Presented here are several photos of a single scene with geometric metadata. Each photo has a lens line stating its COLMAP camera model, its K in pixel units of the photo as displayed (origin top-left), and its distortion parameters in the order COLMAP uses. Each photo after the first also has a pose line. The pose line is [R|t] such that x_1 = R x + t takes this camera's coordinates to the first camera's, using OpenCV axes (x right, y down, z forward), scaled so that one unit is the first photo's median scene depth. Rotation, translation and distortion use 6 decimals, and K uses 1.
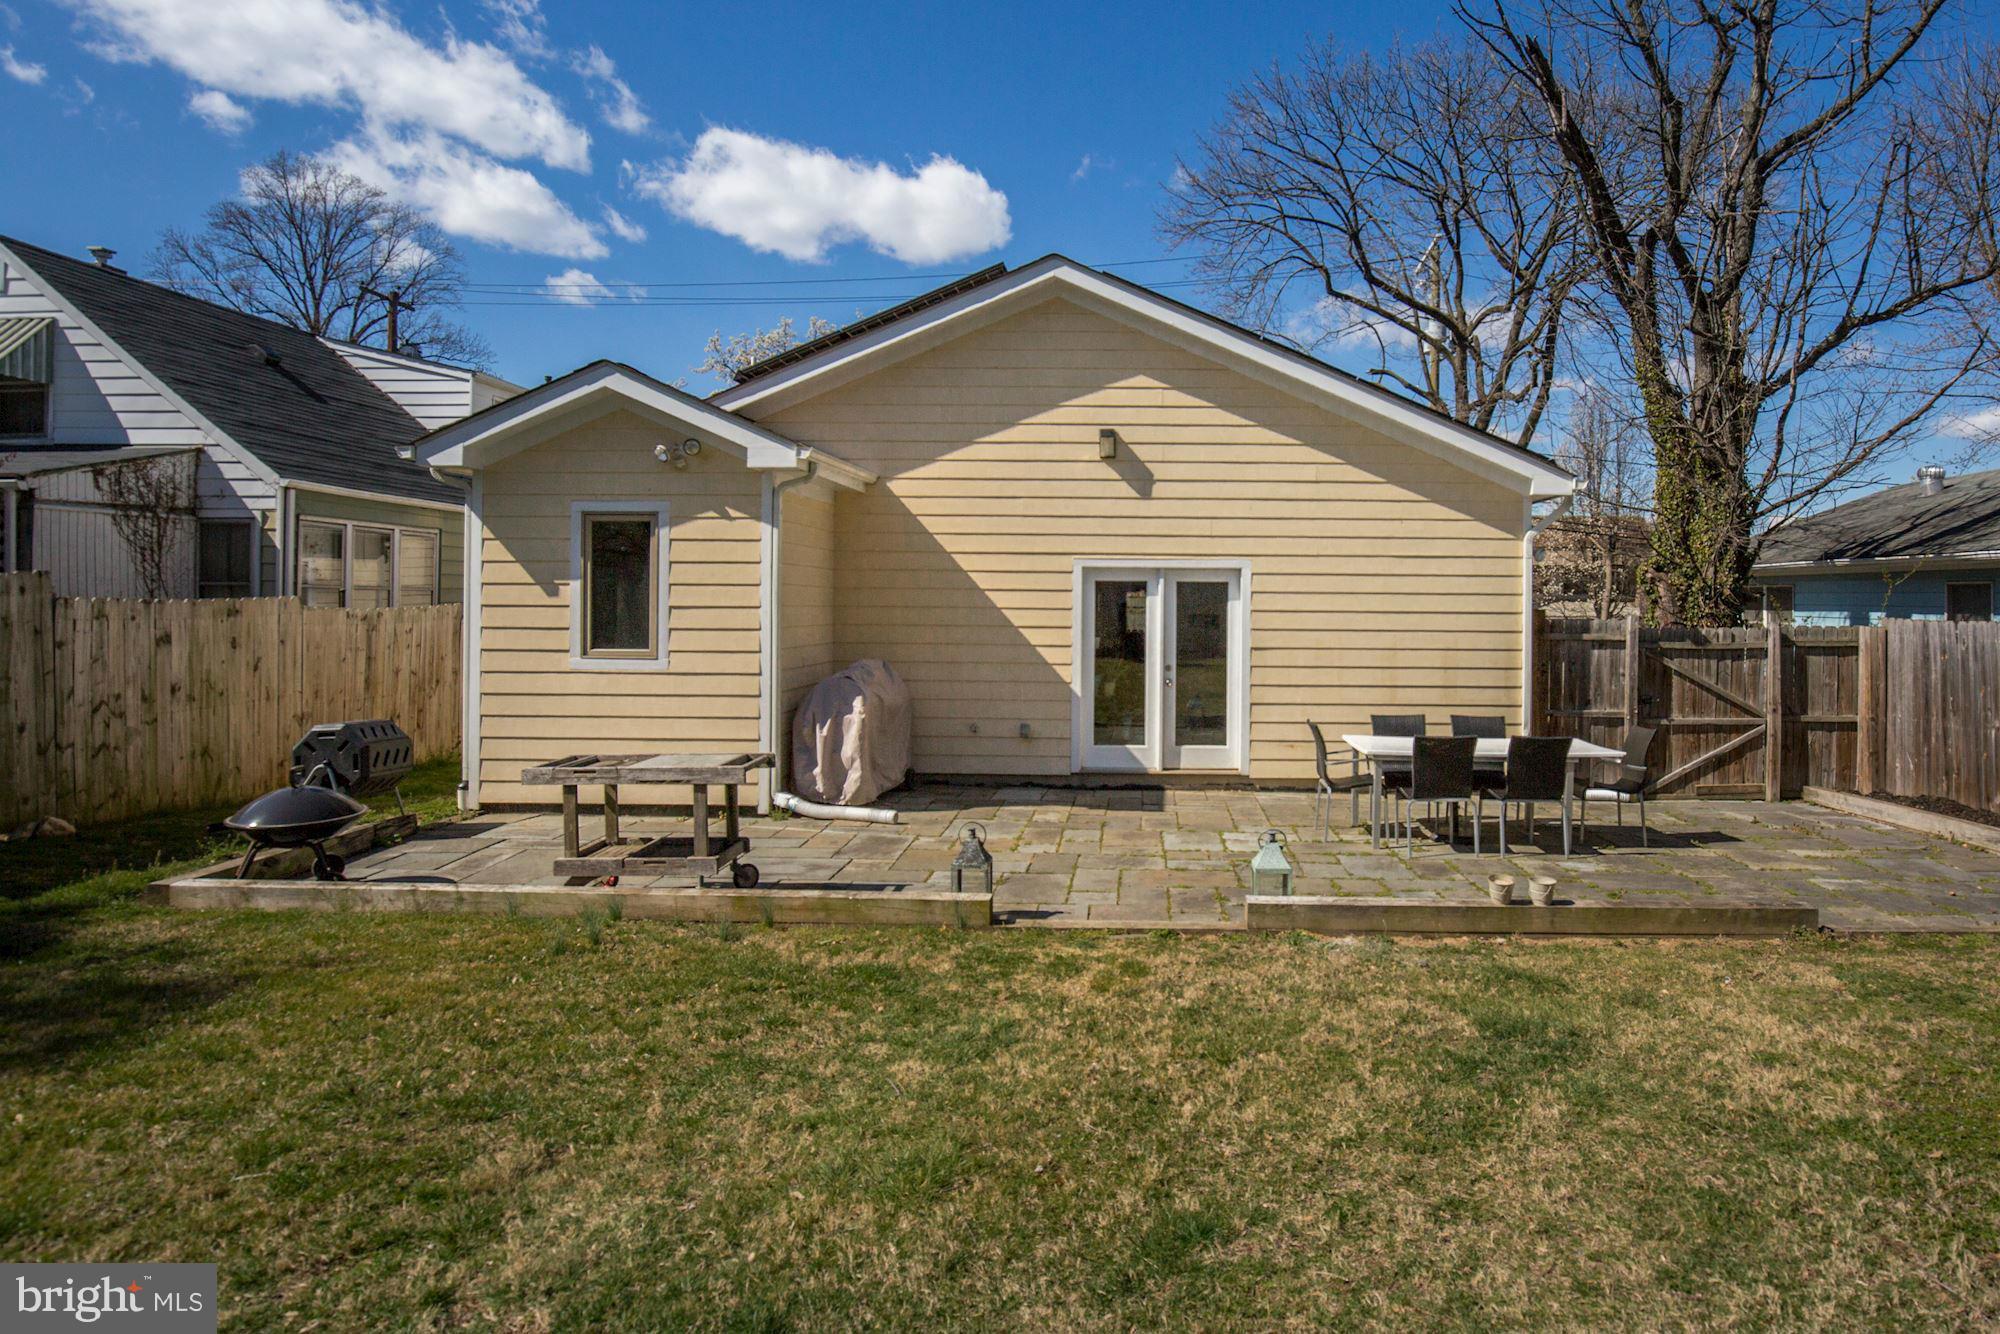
lens RADIAL K [[912.9, 0, 1026.3], [0, 912.9, 664.7], [0, 0, 1]] dist [-0.004107, 0.000399]
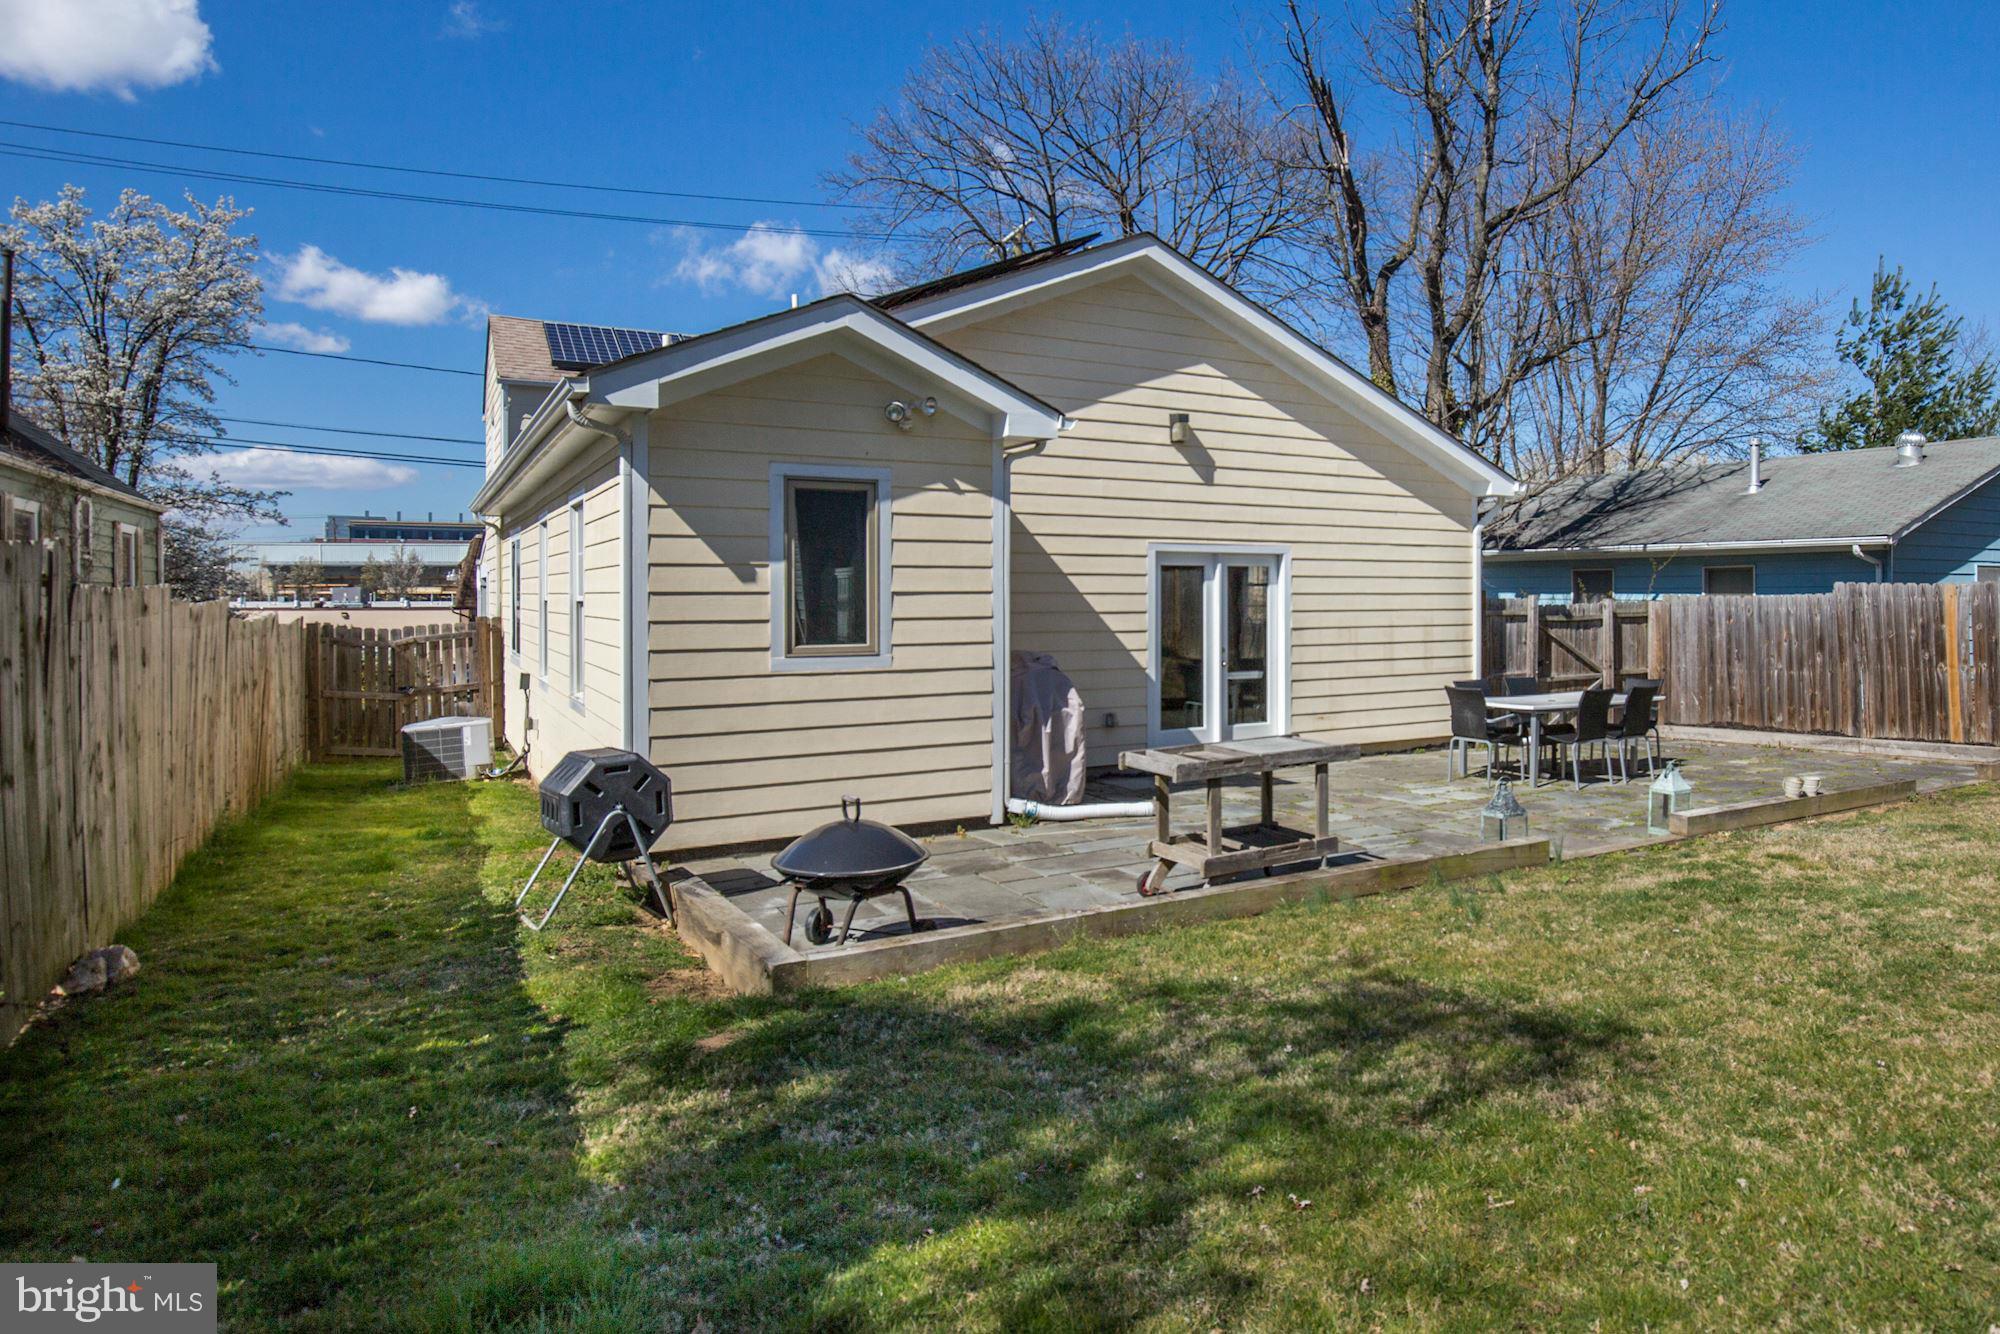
lens RADIAL K [[1034.9, 0, 1000.0], [0, 1034.9, 667.0], [0, 0, 1]] dist [0.001331, 0.000241]
pose [[0.886648, -0.040857, 0.460636, -0.633654], [0.038664, 0.999151, 0.014199, -0.003835], [-0.460825, 0.005220, 0.887475, 0.083612]]
